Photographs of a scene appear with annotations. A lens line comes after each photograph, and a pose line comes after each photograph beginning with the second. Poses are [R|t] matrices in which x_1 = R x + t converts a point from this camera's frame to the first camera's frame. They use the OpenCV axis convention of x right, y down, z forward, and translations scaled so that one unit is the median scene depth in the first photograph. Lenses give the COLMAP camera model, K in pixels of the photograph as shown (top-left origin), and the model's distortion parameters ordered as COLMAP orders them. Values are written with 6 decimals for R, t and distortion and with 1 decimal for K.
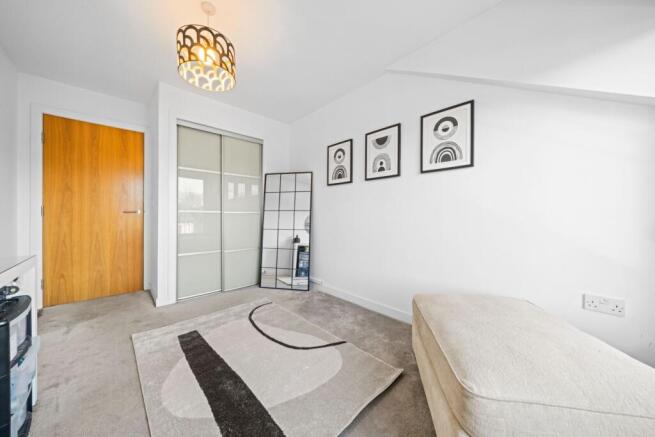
lens RADIAL K [[228.3, 0, 321.2], [0, 228.3, 215.0], [0, 0, 1]] dist [0.000984, 0.000011]
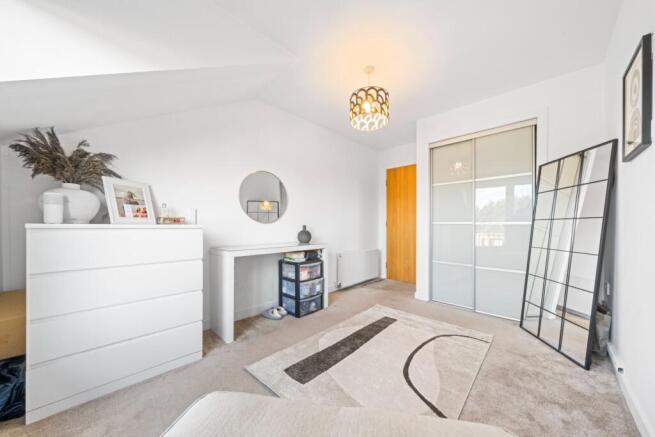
lens RADIAL K [[223.5, 0, 327.0], [0, 223.5, 227.0], [0, 0, 1]] dist [-0.001019, -0.000069]
pose [[0.060912, 0.001976, -0.998141, 0.479955], [-0.003591, 0.999992, 0.001761, 0.003330], [0.998137, 0.003477, 0.060918, 0.419871]]
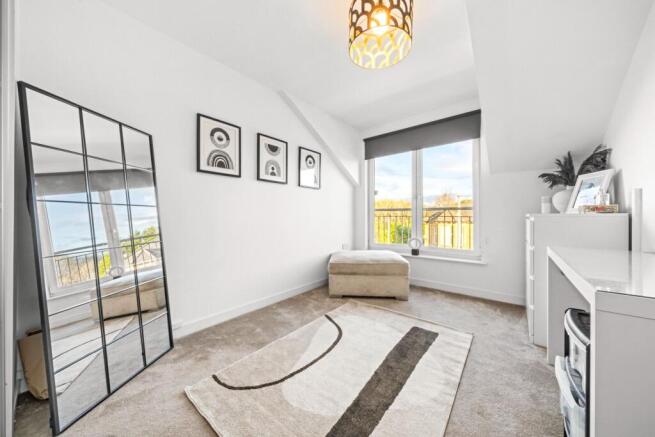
lens RADIAL K [[227.9, 0, 312.0], [0, 227.9, 216.8], [0, 0, 1]] dist [0.000042, 0.000007]
pose [[-0.114427, -0.005781, 0.993415, -0.761779], [0.001144, 0.999982, 0.005951, 0.003677], [-0.993431, 0.001817, -0.114418, 0.820994]]
